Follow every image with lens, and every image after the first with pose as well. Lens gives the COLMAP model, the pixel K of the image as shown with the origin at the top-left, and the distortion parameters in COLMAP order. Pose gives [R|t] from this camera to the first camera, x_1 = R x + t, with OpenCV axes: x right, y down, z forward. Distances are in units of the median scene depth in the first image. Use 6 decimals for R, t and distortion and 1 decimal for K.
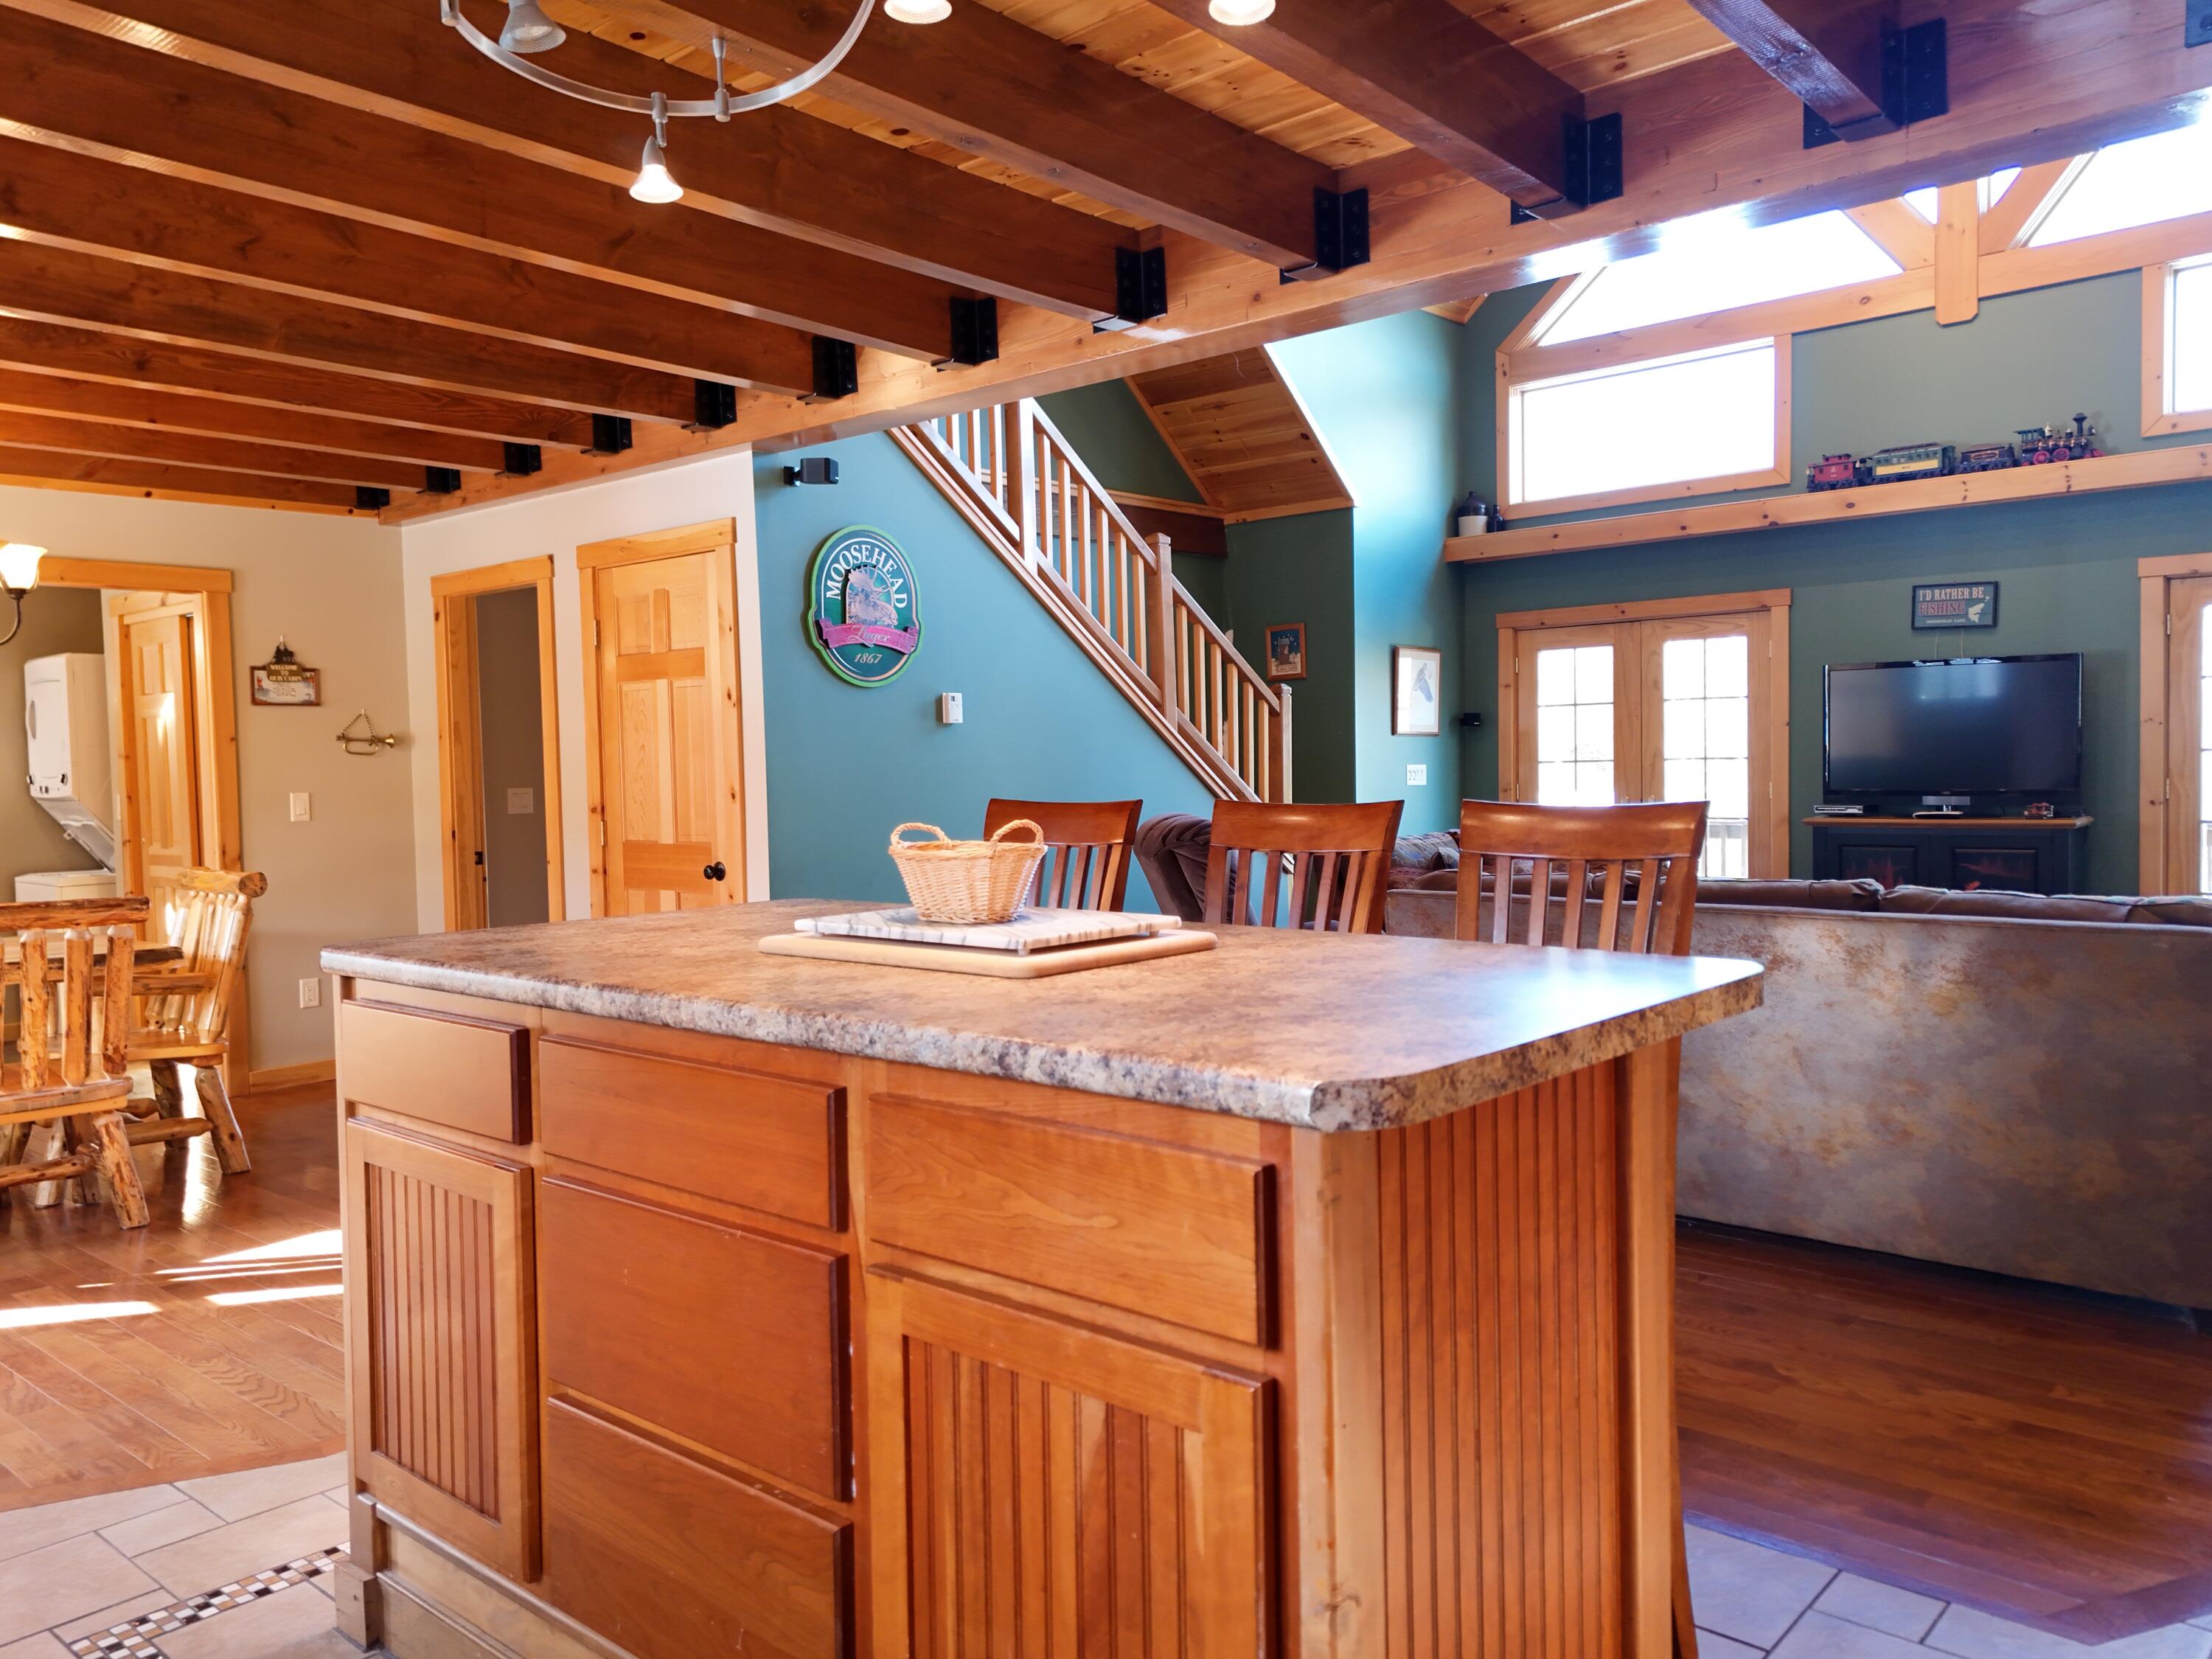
lens RADIAL K [[1665.3, 0, 1093.6], [0, 1665.3, 834.8], [0, 0, 1]] dist [0.080743, -0.077983]
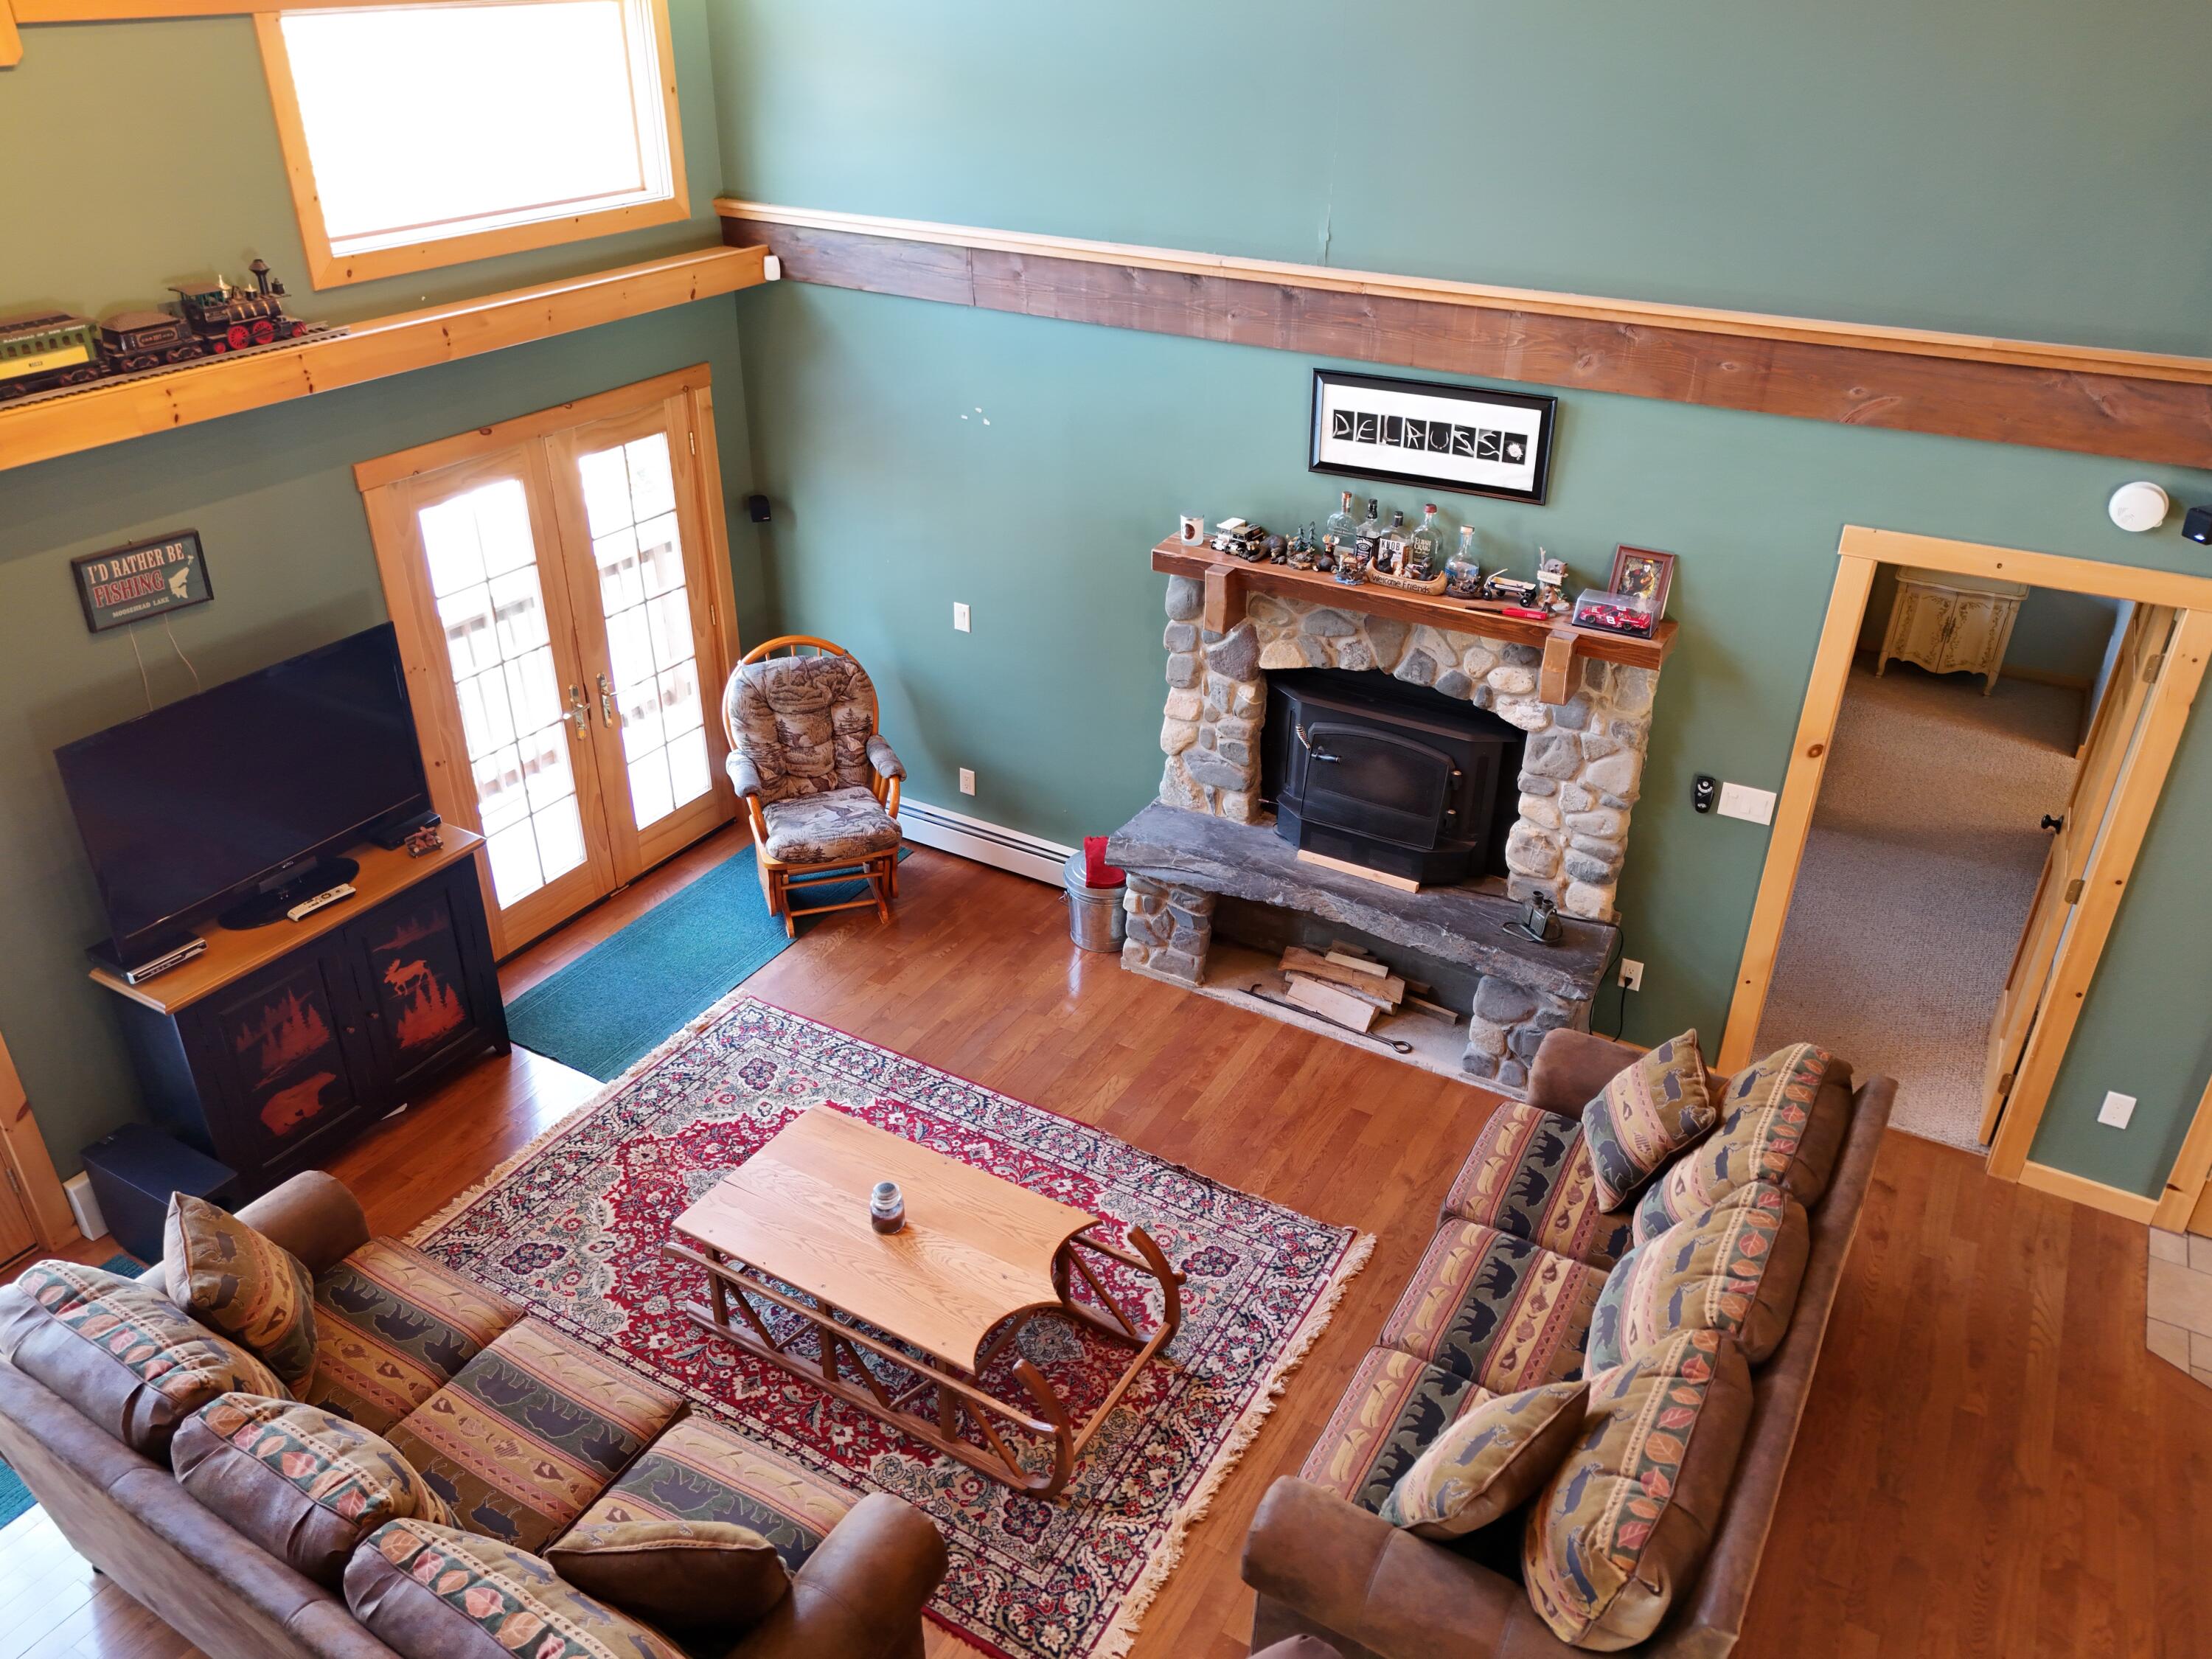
lens RADIAL K [[1623.1, 0, 1108.3], [0, 1623.1, 826.2], [0, 0, 1]] dist [0.082015, -0.074693]
pose [[-0.189753, -0.461412, 0.866656, -0.100477], [0.036099, 0.878817, 0.475791, -0.302488], [-0.981168, 0.121568, -0.150101, 0.706390]]
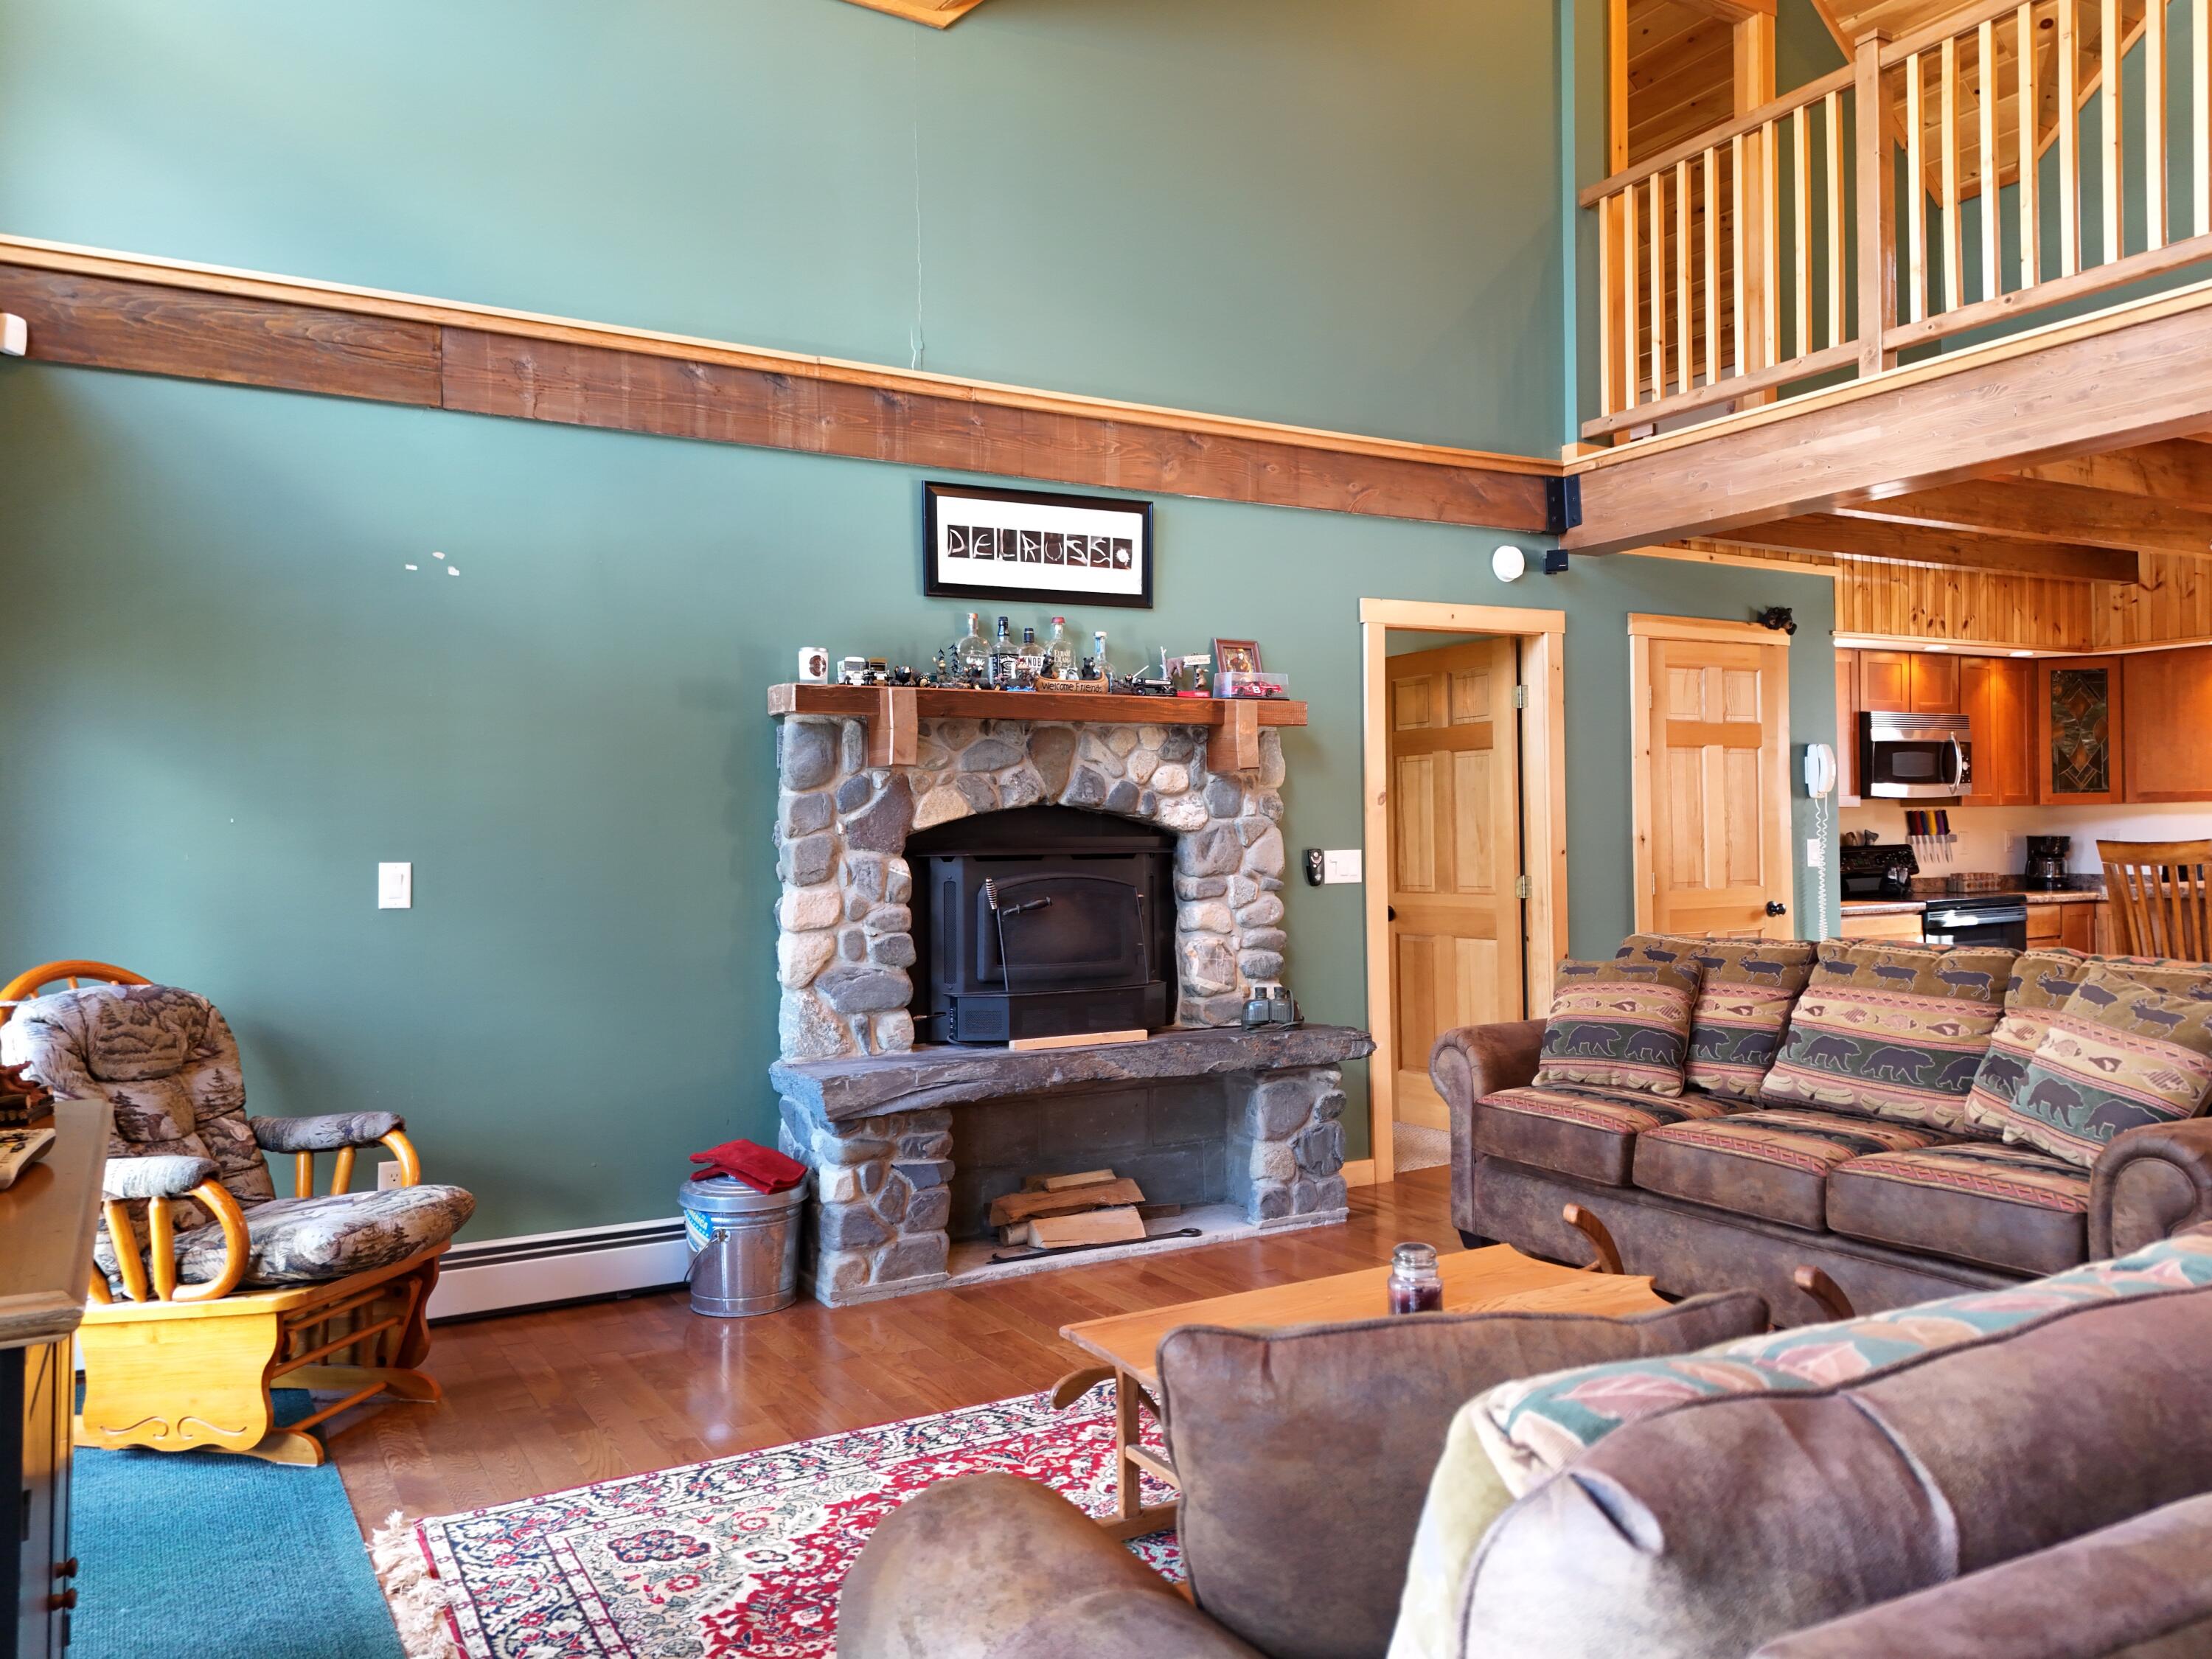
lens RADIAL K [[1623.1, 0, 1108.3], [0, 1623.1, 826.2], [0, 0, 1]] dist [0.082015, -0.074693]
pose [[-0.943639, 0.037027, 0.328900, 0.261252], [0.048089, 0.998516, 0.025559, -0.047949], [-0.327465, 0.039934, -0.944019, 1.034963]]
